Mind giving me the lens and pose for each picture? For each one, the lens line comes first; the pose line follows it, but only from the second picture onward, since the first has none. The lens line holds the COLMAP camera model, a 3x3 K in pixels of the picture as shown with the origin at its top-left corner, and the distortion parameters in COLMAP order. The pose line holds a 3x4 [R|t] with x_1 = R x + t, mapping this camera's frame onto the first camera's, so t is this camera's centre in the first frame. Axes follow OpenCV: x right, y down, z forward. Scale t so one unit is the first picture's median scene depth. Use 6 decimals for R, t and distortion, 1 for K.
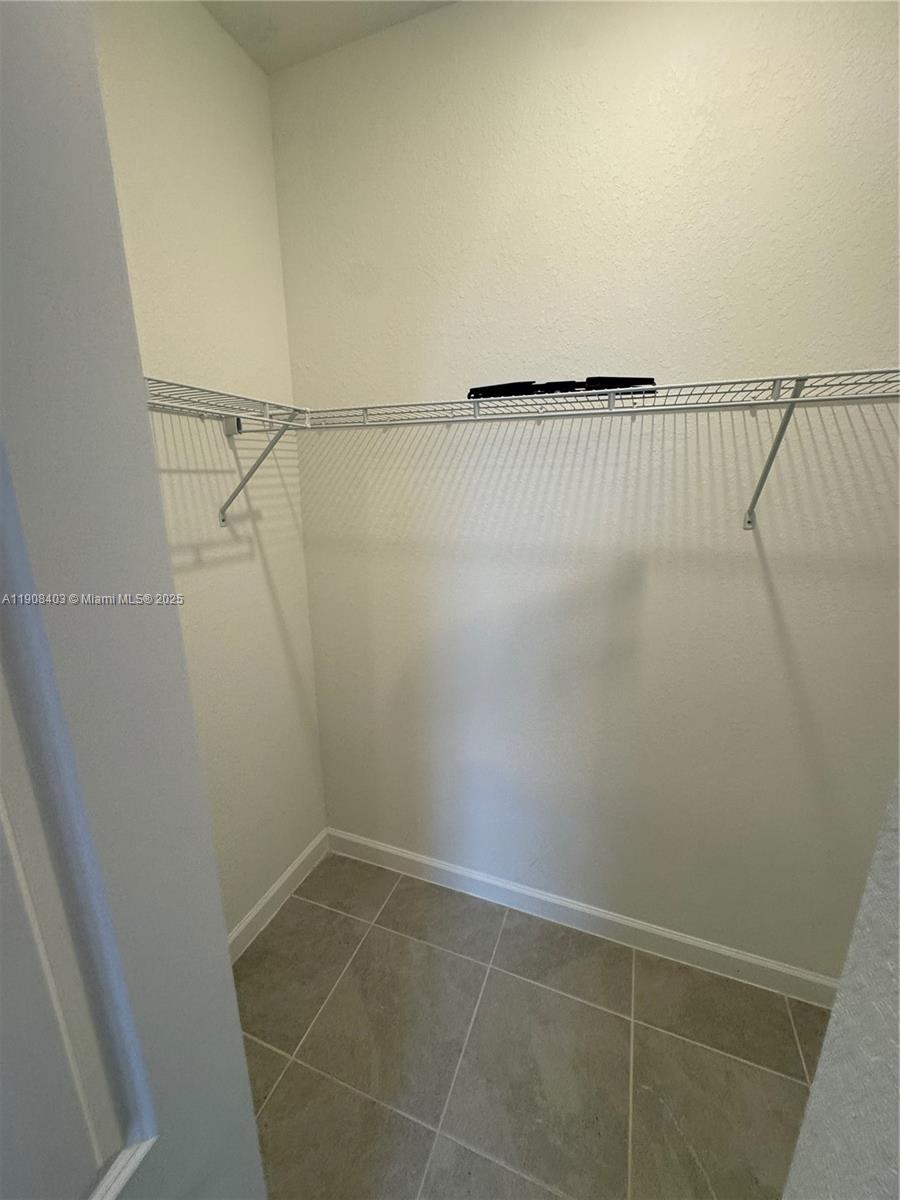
lens RADIAL K [[478.9, 0, 451.7], [0, 478.9, 597.5], [0, 0, 1]] dist [0.001013, 0.000292]
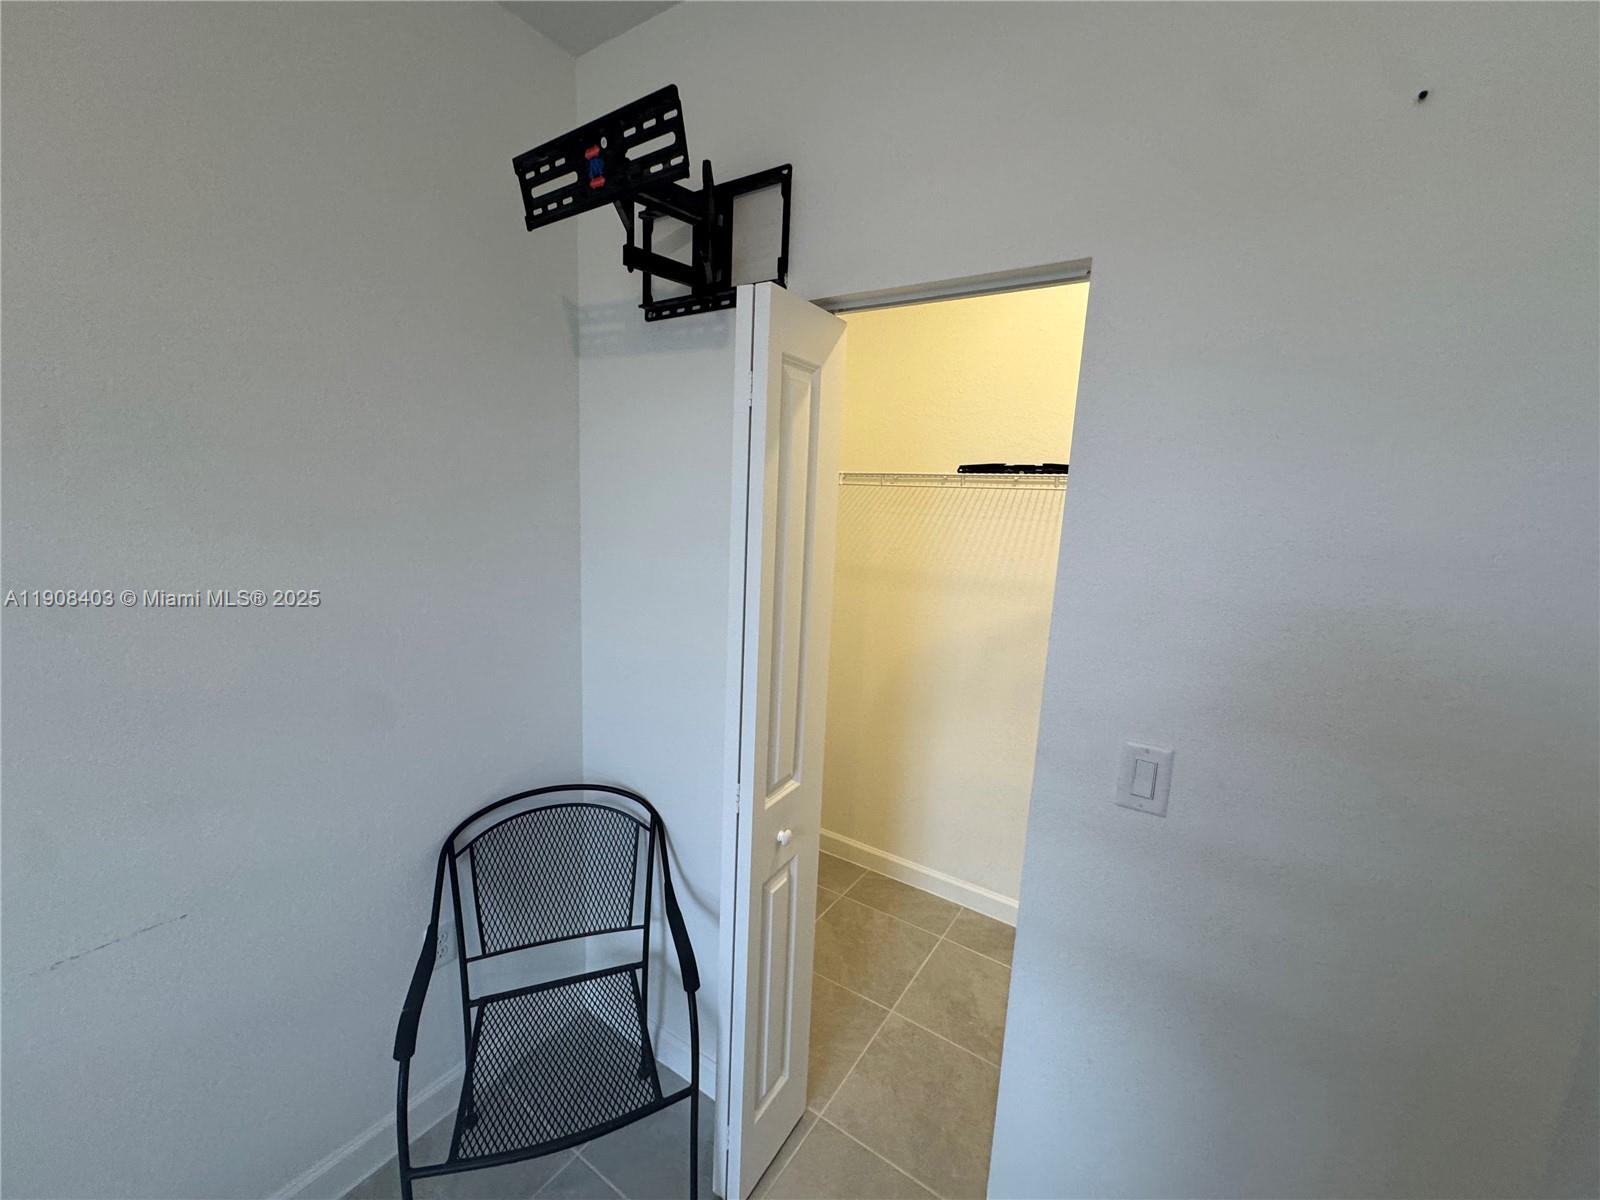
lens RADIAL K [[638.5, 0, 800.0], [0, 638.5, 600.0], [0, 0, 1]] dist [0.001013, 0.000292]
pose [[0.974507, 0.078956, -0.210005, 0.004670], [-0.098639, 0.991491, -0.084952, 0.141111], [0.201510, 0.103501, 0.974003, -0.750444]]
